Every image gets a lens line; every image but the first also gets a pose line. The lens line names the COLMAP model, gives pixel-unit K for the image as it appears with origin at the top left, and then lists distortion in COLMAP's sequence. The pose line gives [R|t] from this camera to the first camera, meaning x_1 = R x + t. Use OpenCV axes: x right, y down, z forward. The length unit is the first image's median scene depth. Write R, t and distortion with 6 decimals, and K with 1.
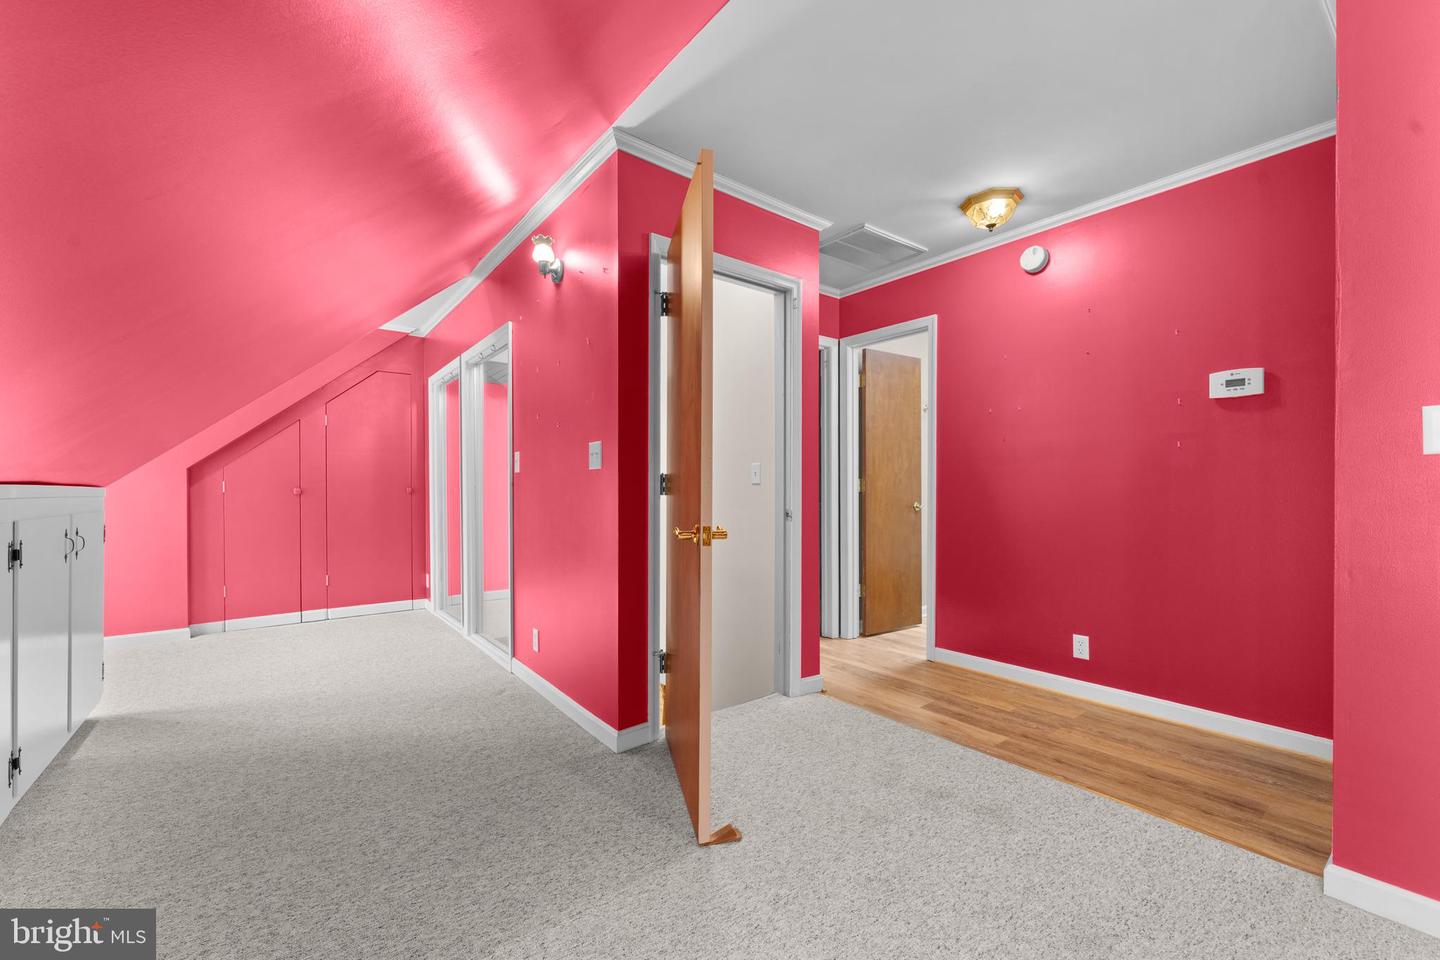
lens RADIAL K [[583.7, 0, 720.0], [0, 583.7, 489.0], [0, 0, 1]] dist [0.002657, 0.000321]
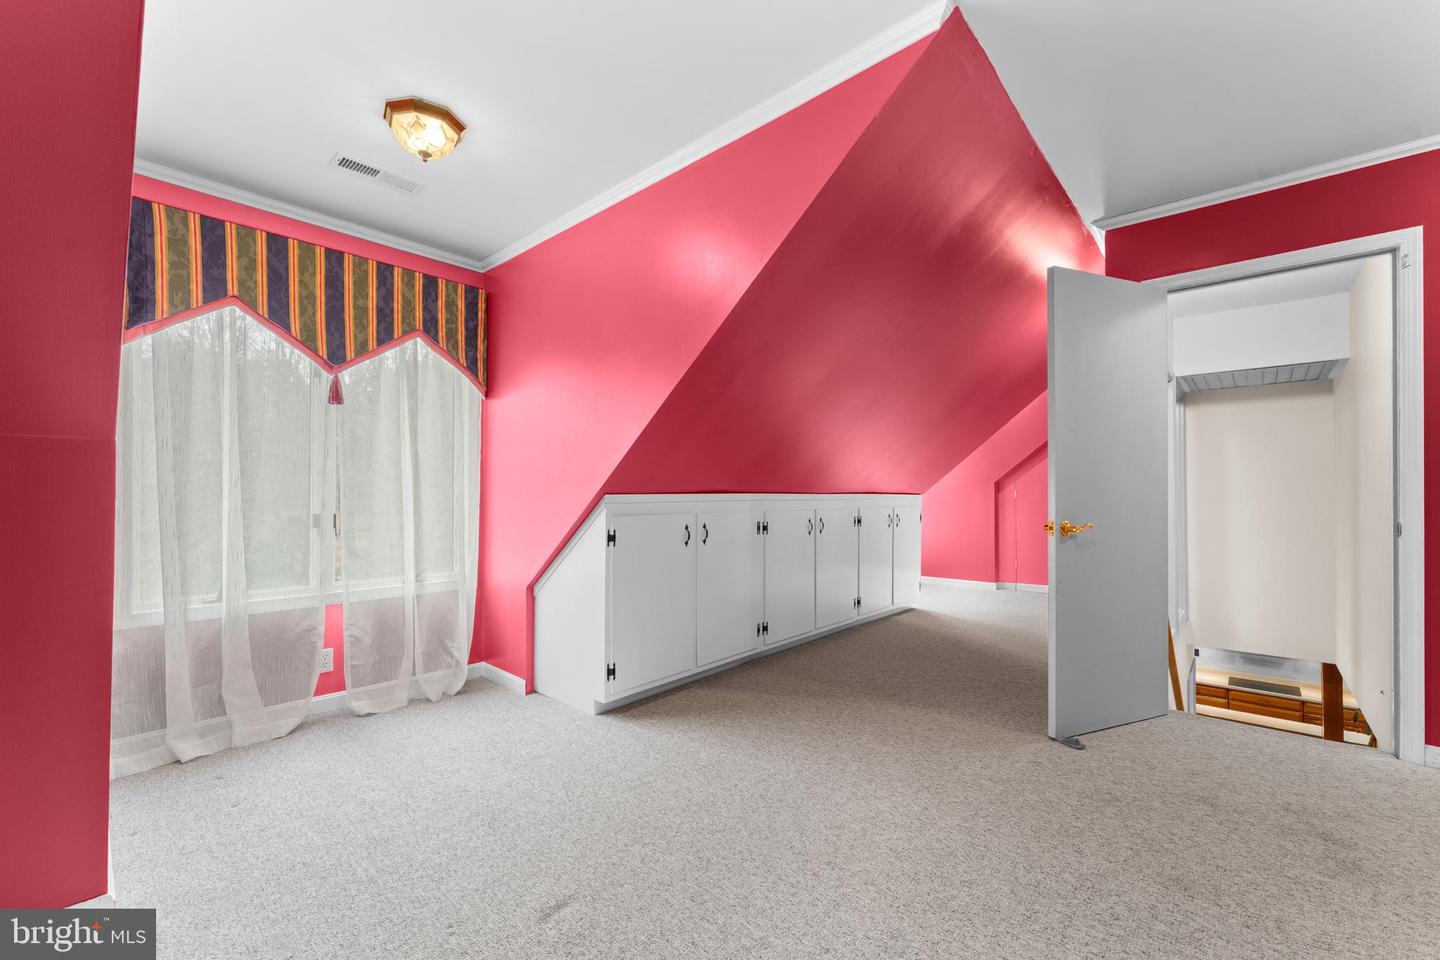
lens RADIAL K [[583.7, 0, 717.9], [0, 583.7, 492.3], [0, 0, 1]] dist [0.002657, 0.000321]
pose [[0.191686, -0.002946, -0.981452, 0.847760], [-0.001974, 0.999992, -0.003387, -0.003176], [0.981454, 0.002586, 0.191679, -0.073485]]
